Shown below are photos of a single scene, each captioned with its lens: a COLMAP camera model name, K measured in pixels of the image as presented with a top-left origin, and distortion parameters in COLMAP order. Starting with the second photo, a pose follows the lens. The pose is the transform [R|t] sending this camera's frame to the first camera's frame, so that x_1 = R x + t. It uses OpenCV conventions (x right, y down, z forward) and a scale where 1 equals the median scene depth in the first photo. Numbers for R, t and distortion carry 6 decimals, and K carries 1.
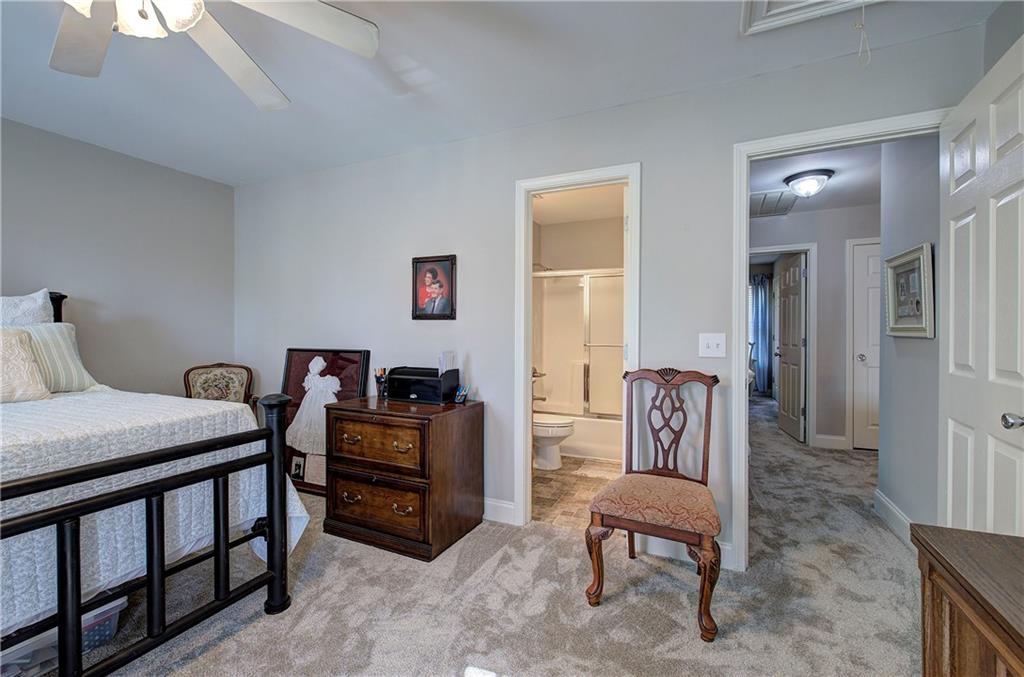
lens RADIAL K [[433.7, 0, 513.7], [0, 433.7, 337.8], [0, 0, 1]] dist [-0.006889, 0.004650]
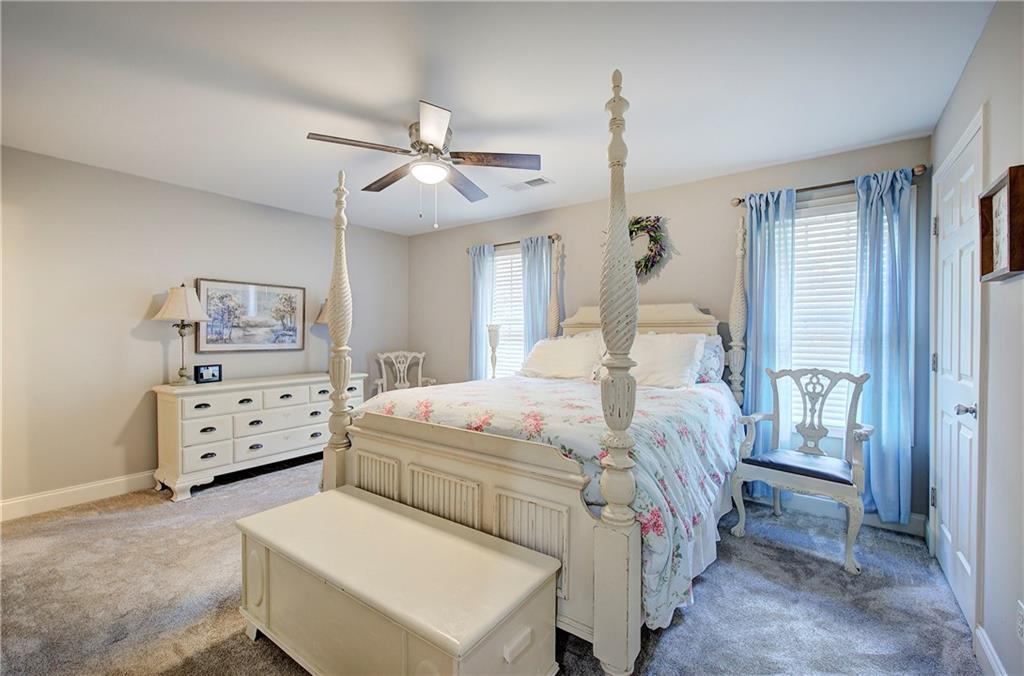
lens RADIAL K [[433.7, 0, 513.7], [0, 433.7, 337.3], [0, 0, 1]] dist [-0.006889, 0.004650]
pose [[0.979119, 0.006279, -0.203189, 0.604497], [-0.006799, 0.999975, -0.001863, -0.025556], [0.203172, 0.003205, 0.979138, 1.044968]]
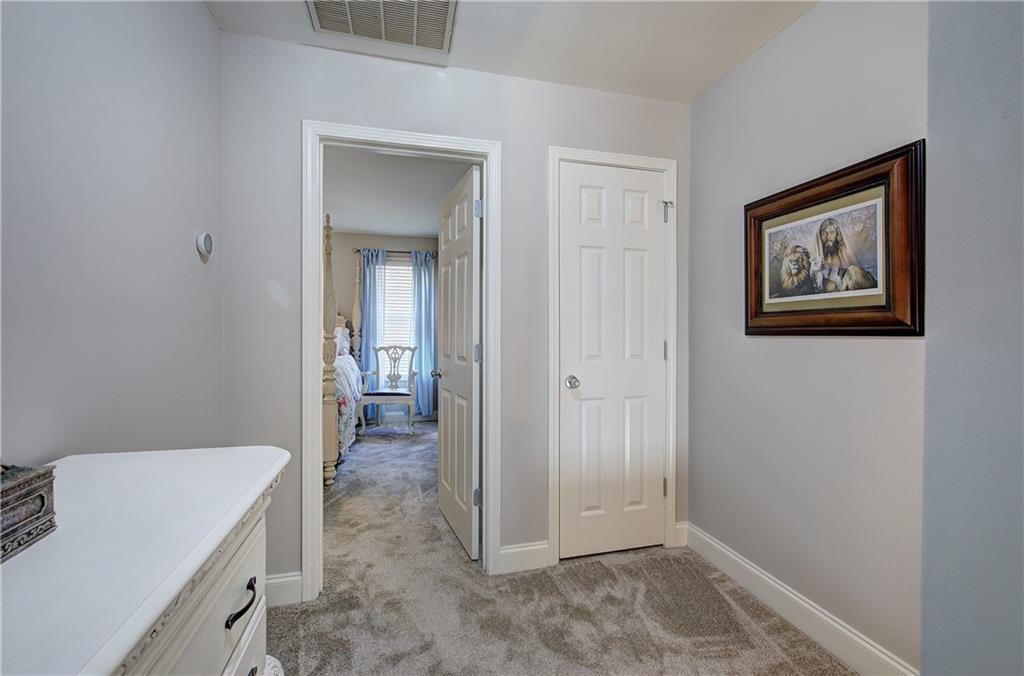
lens RADIAL K [[433.7, 0, 513.7], [0, 433.7, 337.3], [0, 0, 1]] dist [-0.006889, 0.004650]
pose [[0.774986, -0.001664, 0.631976, 0.396662], [0.002599, 0.999996, -0.000554, -0.006293], [-0.631973, 0.002072, 0.774987, 0.601054]]
